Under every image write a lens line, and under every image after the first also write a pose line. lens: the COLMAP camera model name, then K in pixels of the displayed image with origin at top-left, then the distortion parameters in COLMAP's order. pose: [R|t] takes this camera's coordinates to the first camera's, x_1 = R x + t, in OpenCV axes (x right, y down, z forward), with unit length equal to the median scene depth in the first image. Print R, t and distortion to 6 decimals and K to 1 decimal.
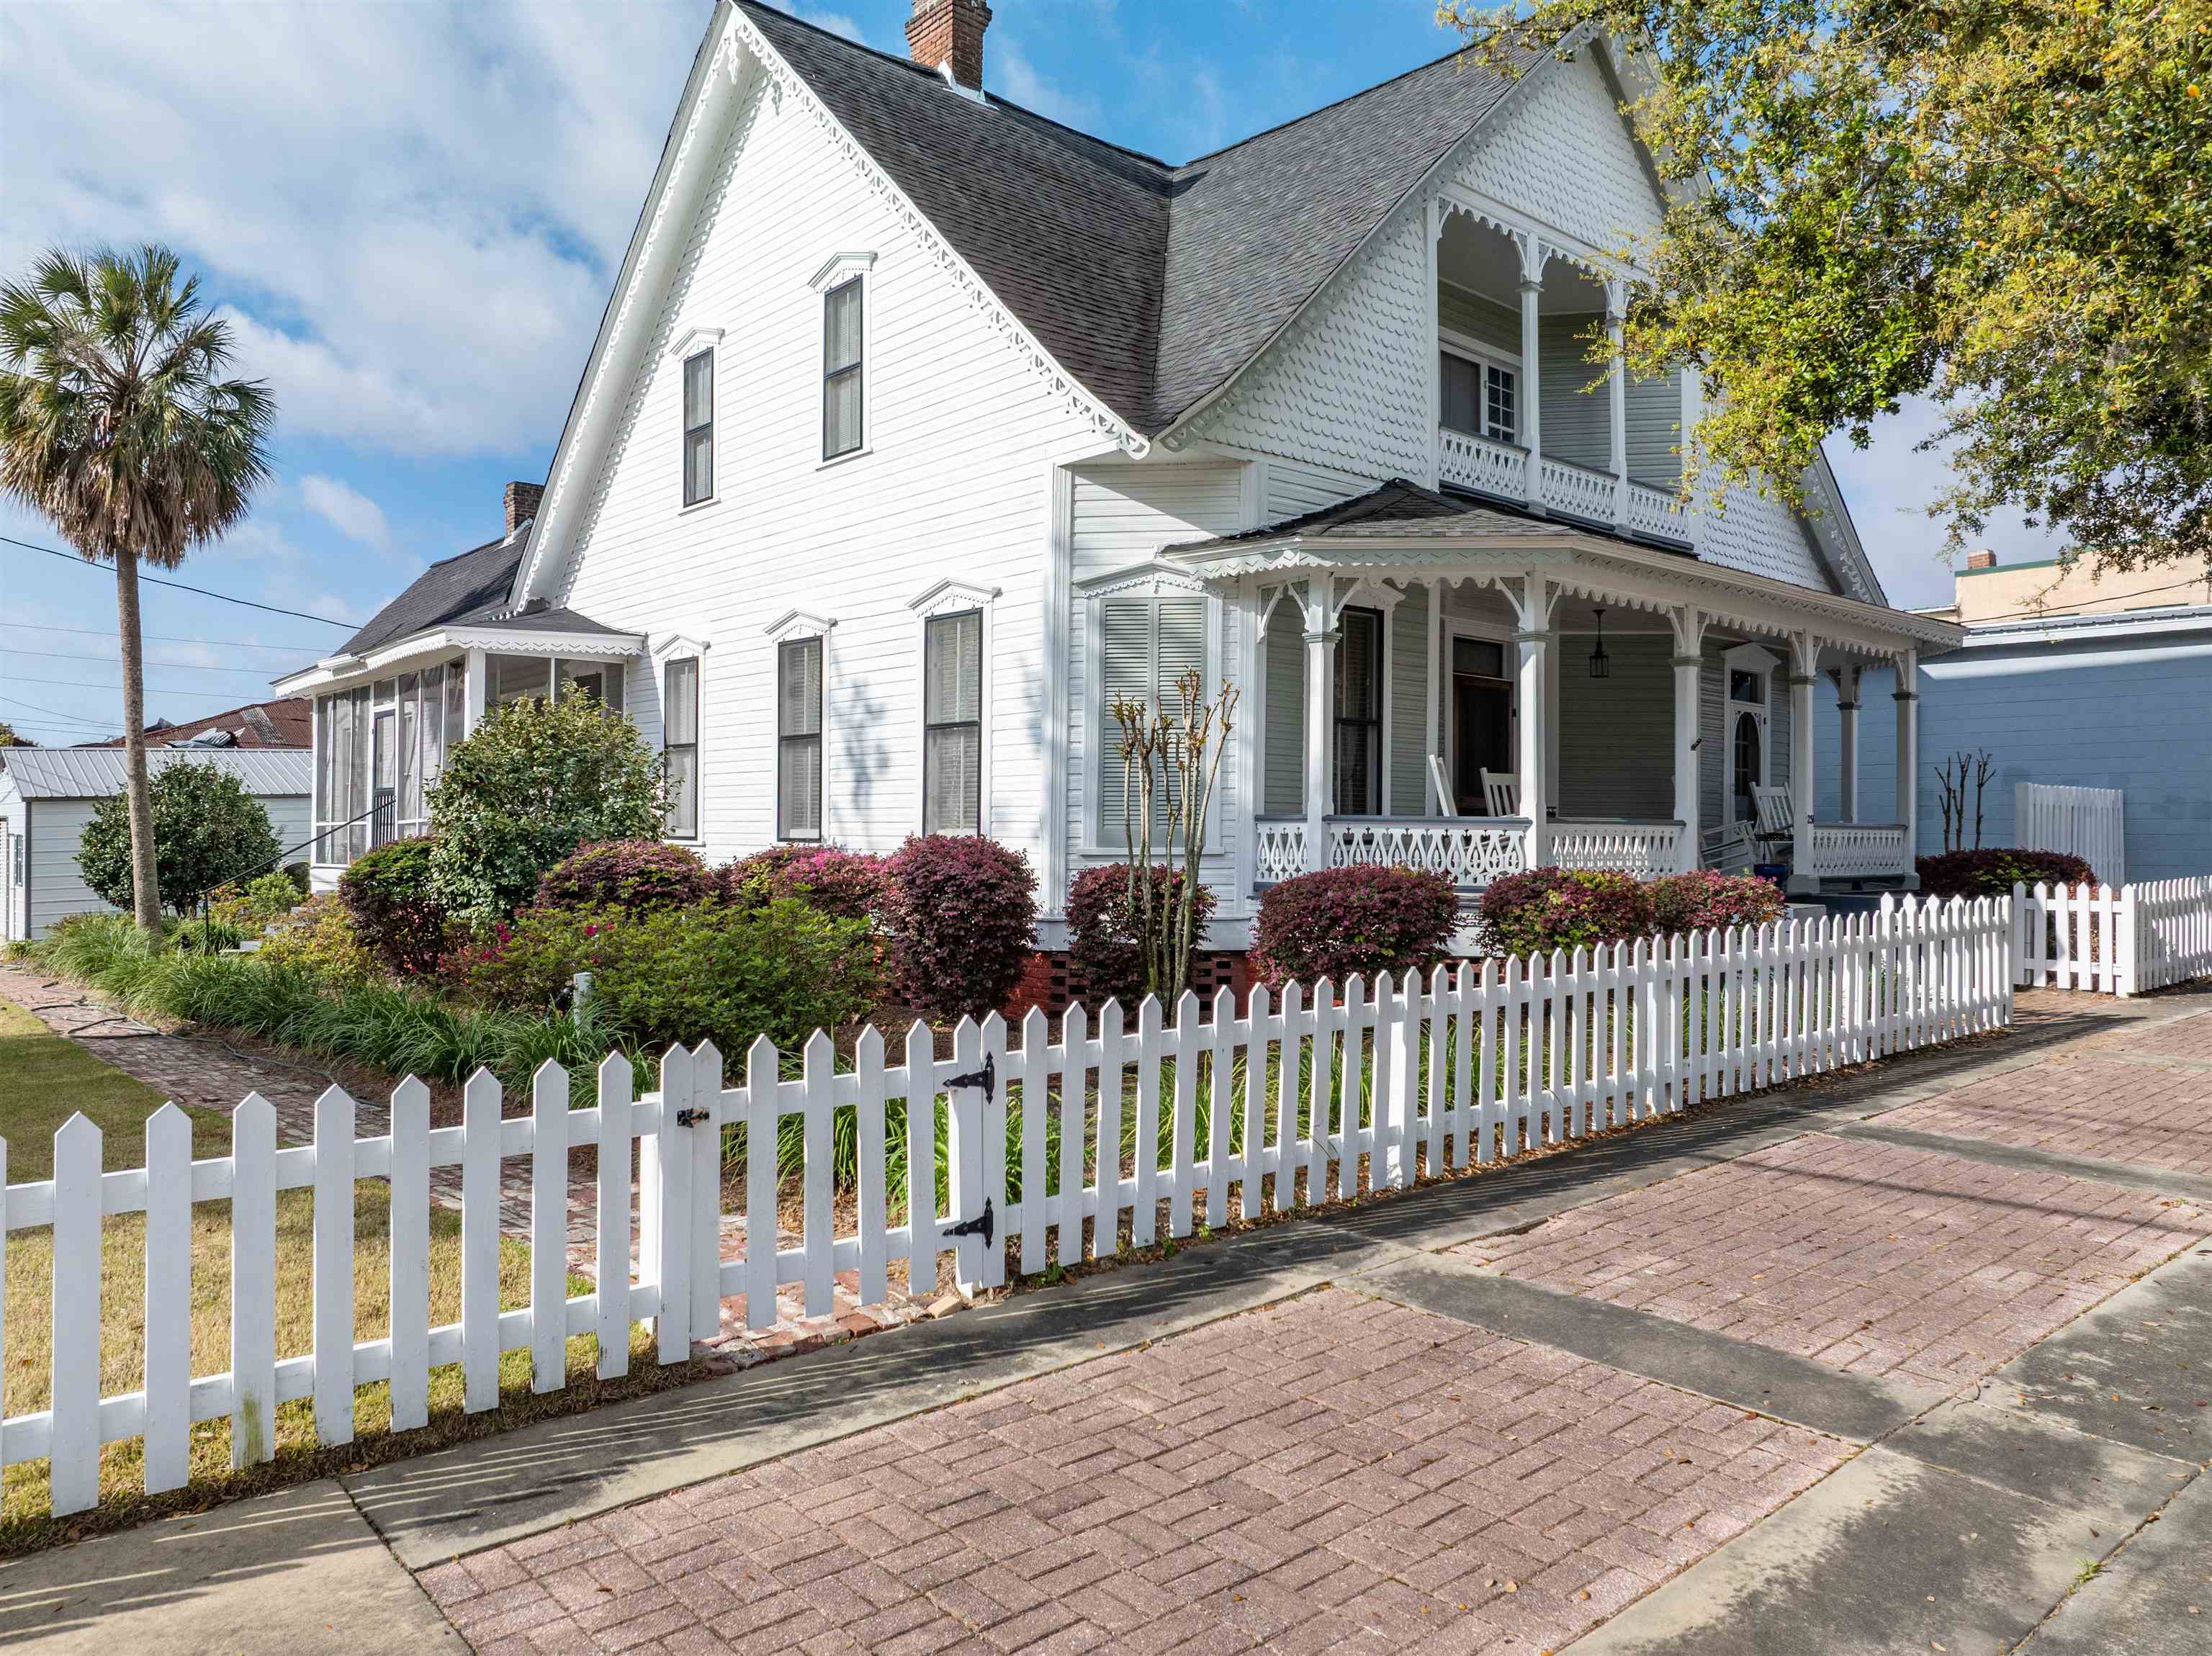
lens RADIAL K [[1549.4, 0, 1106.0], [0, 1549.4, 828.0], [0, 0, 1]] dist [-0.035139, 0.004111]
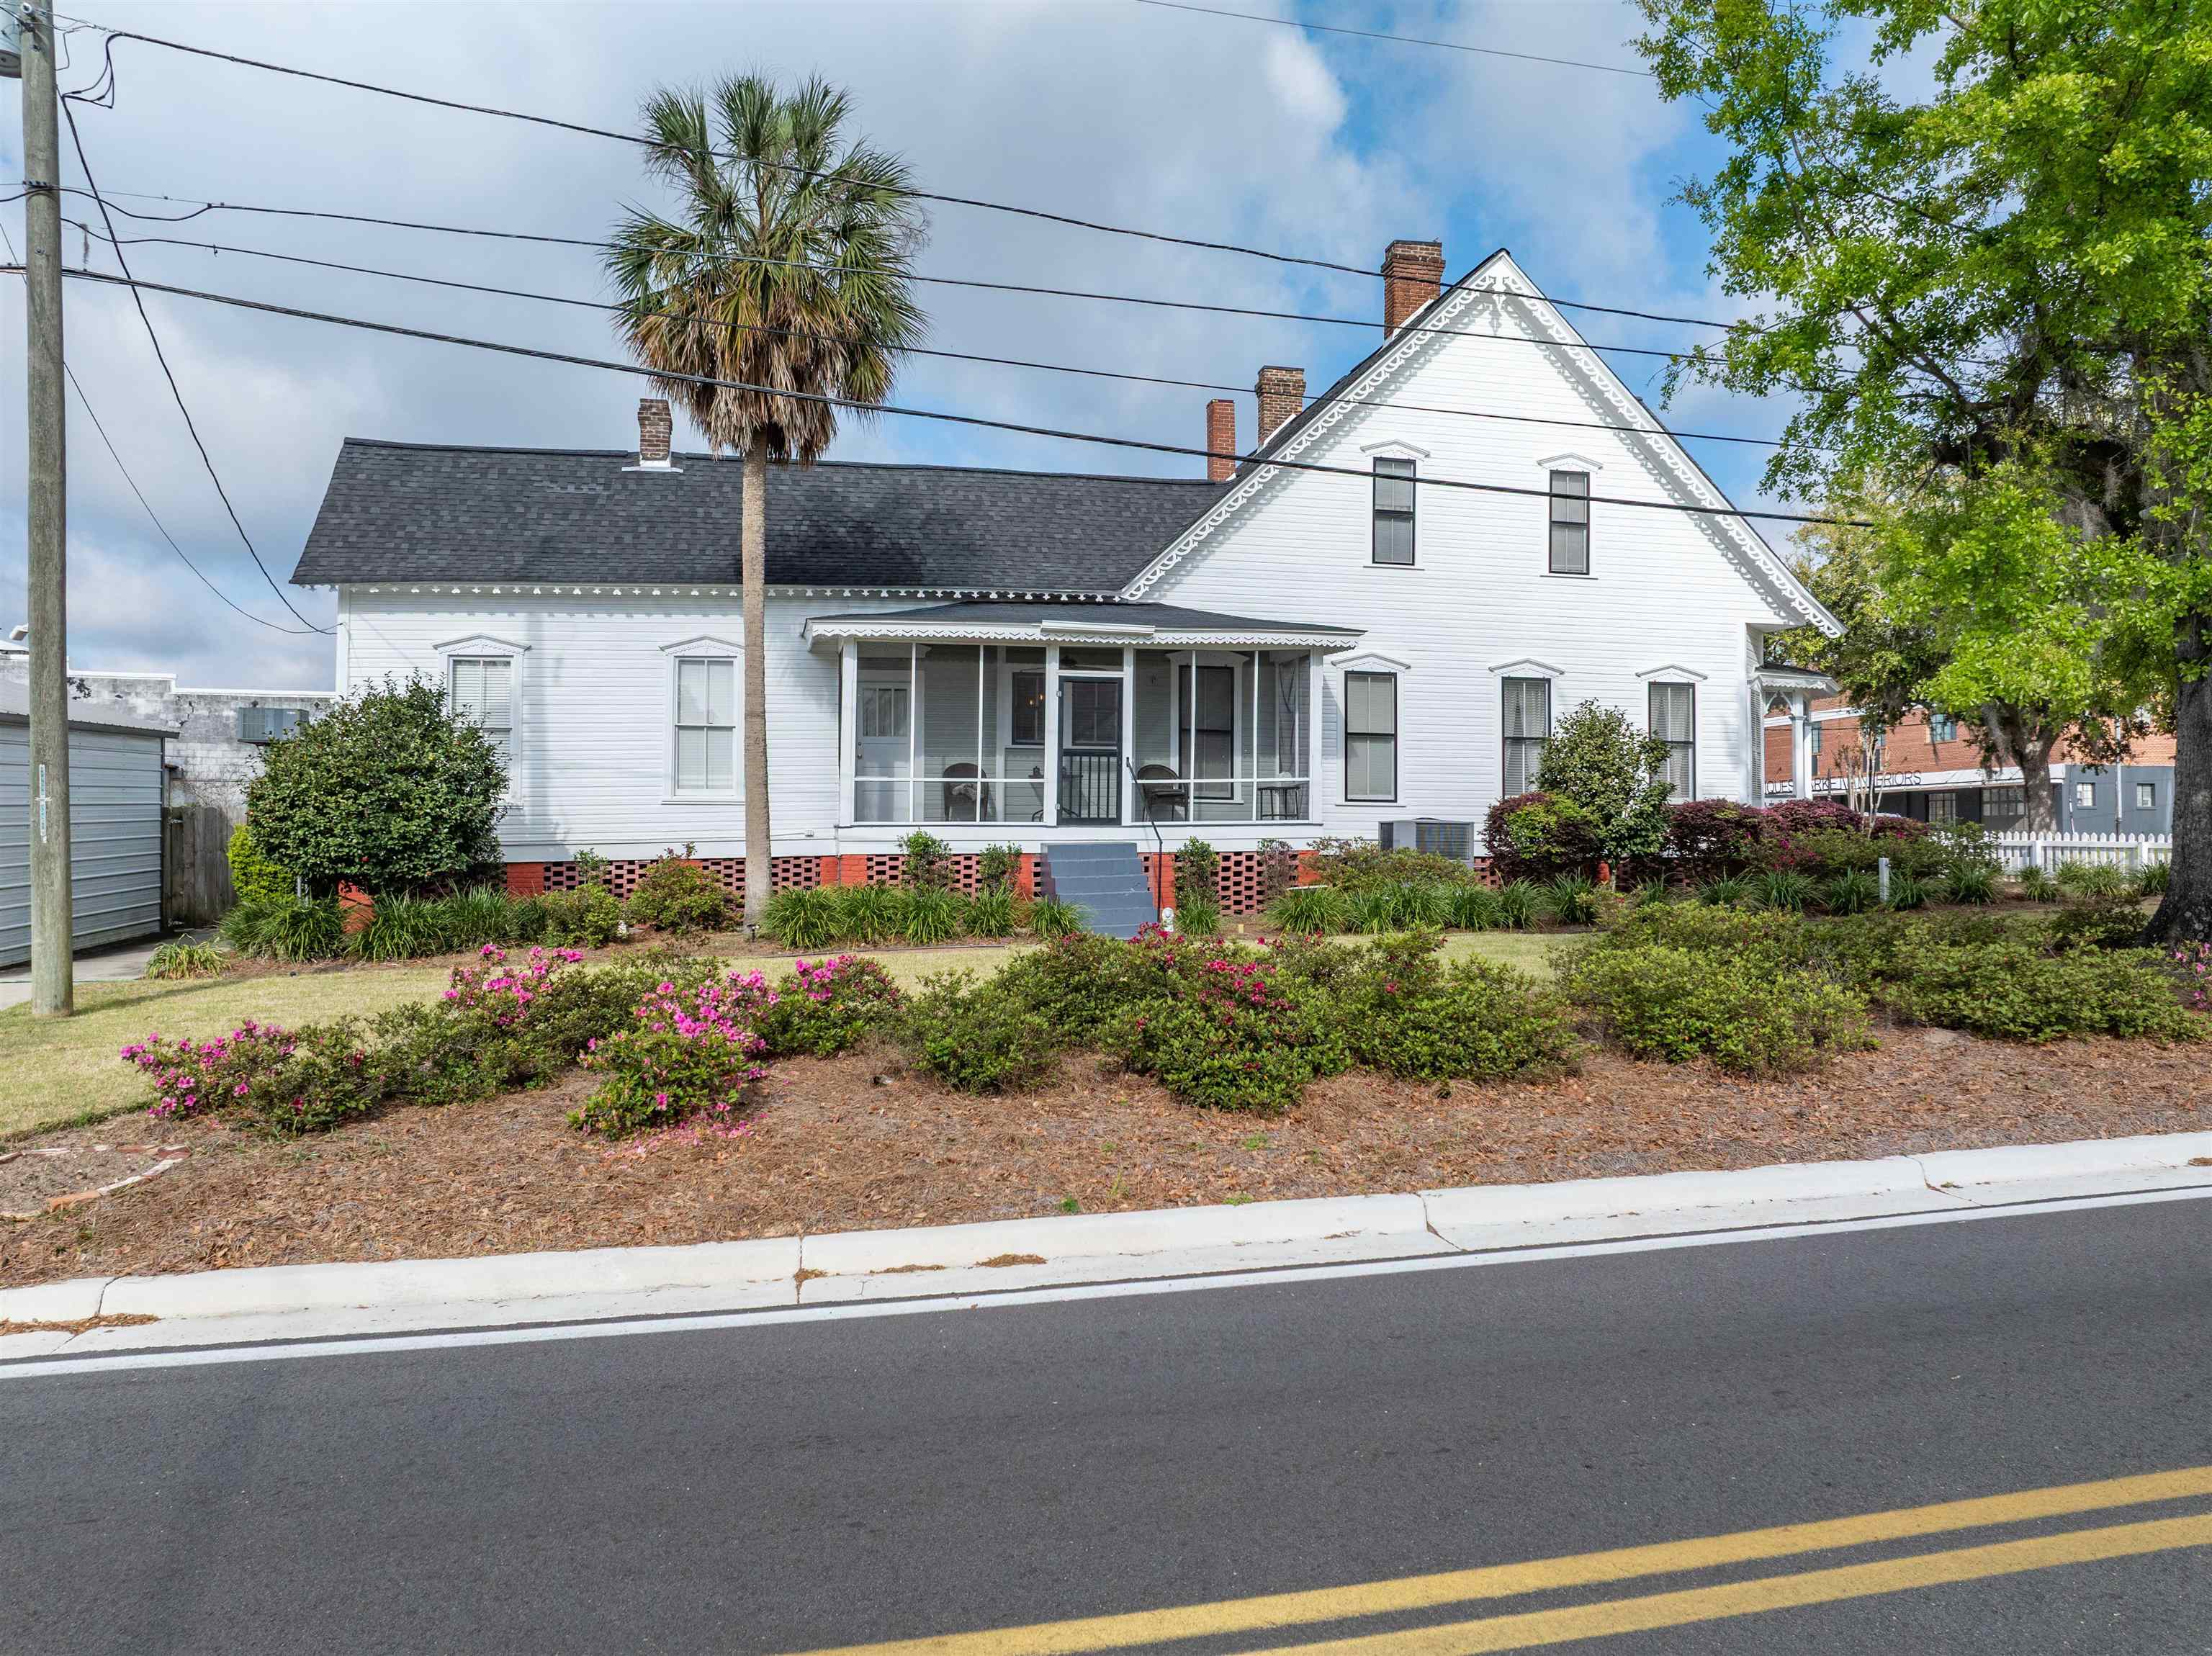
lens RADIAL K [[1549.4, 0, 1106.0], [0, 1549.4, 828.0], [0, 0, 1]] dist [-0.035139, 0.004111]
pose [[0.482634, 0.009074, 0.875775, -2.031175], [-0.003418, 0.999958, -0.008478, 0.055230], [-0.875815, 0.001099, 0.482645, 0.683214]]
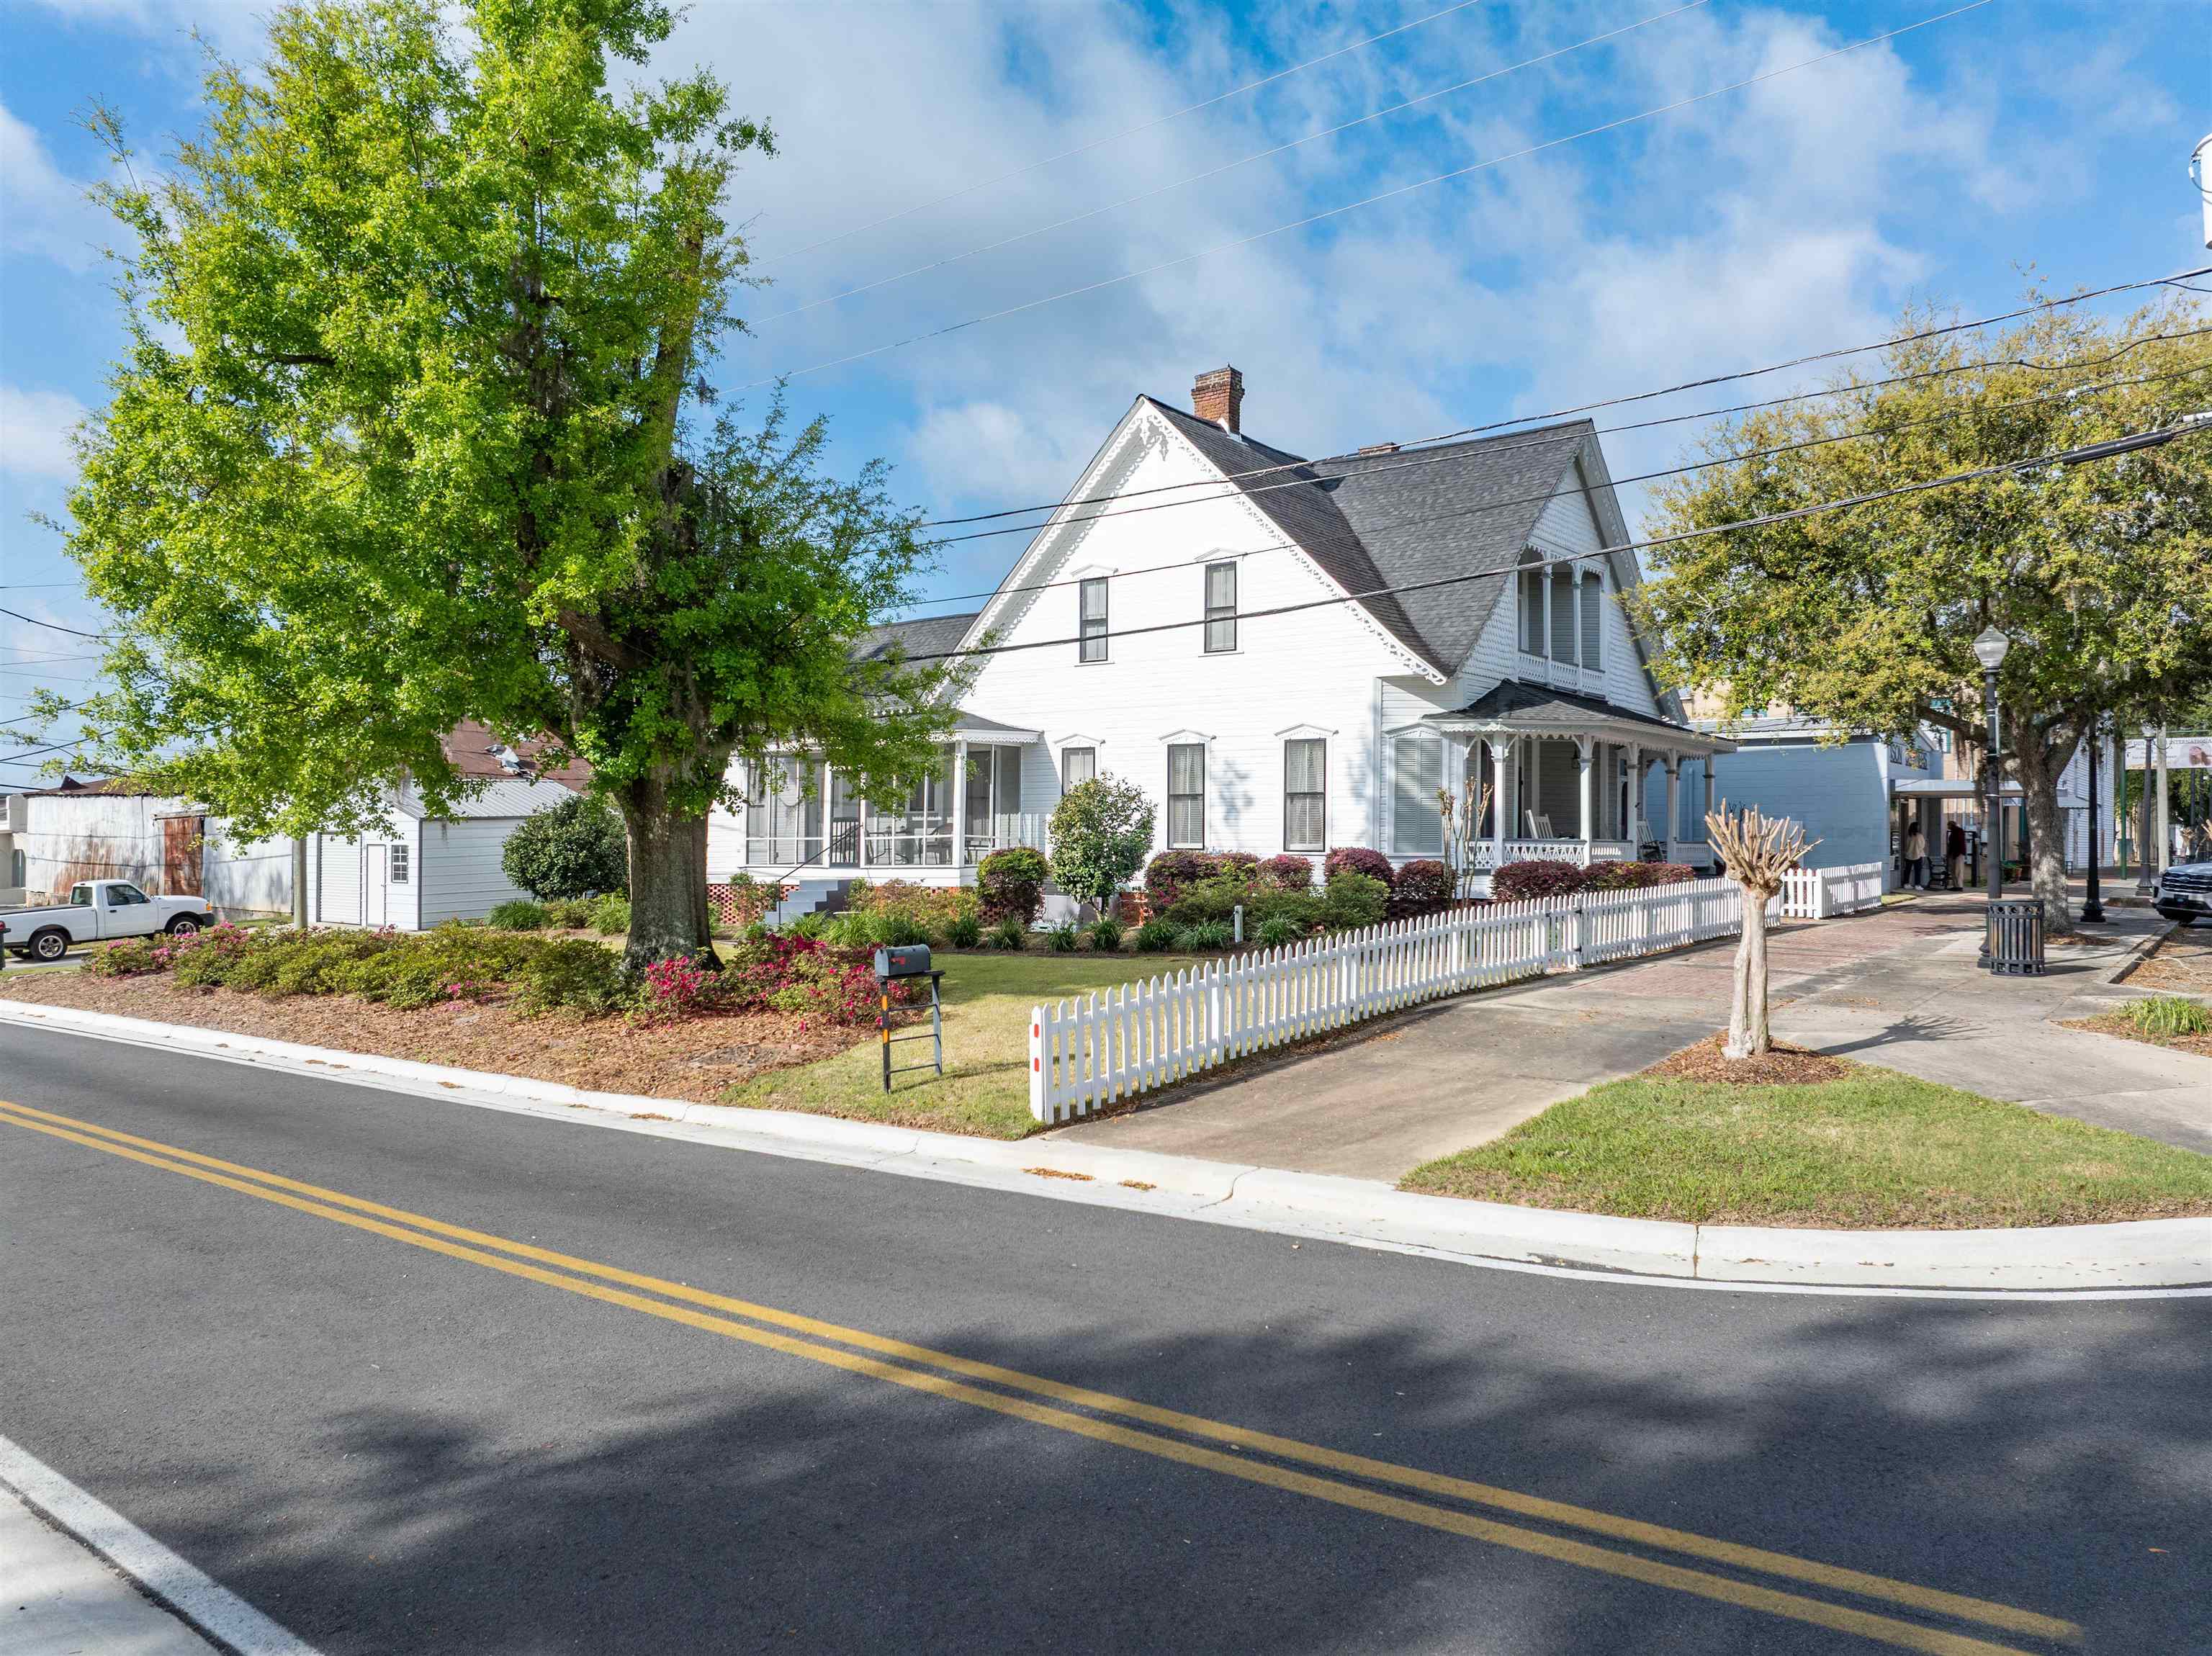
lens RADIAL K [[1549.4, 0, 1106.0], [0, 1549.4, 828.0], [0, 0, 1]] dist [-0.035139, 0.004111]
pose [[0.982045, 0.002375, 0.188633, -0.732991], [-0.001251, 0.999981, -0.006081, -0.007568], [-0.188644, 0.005736, 0.982029, -0.953939]]
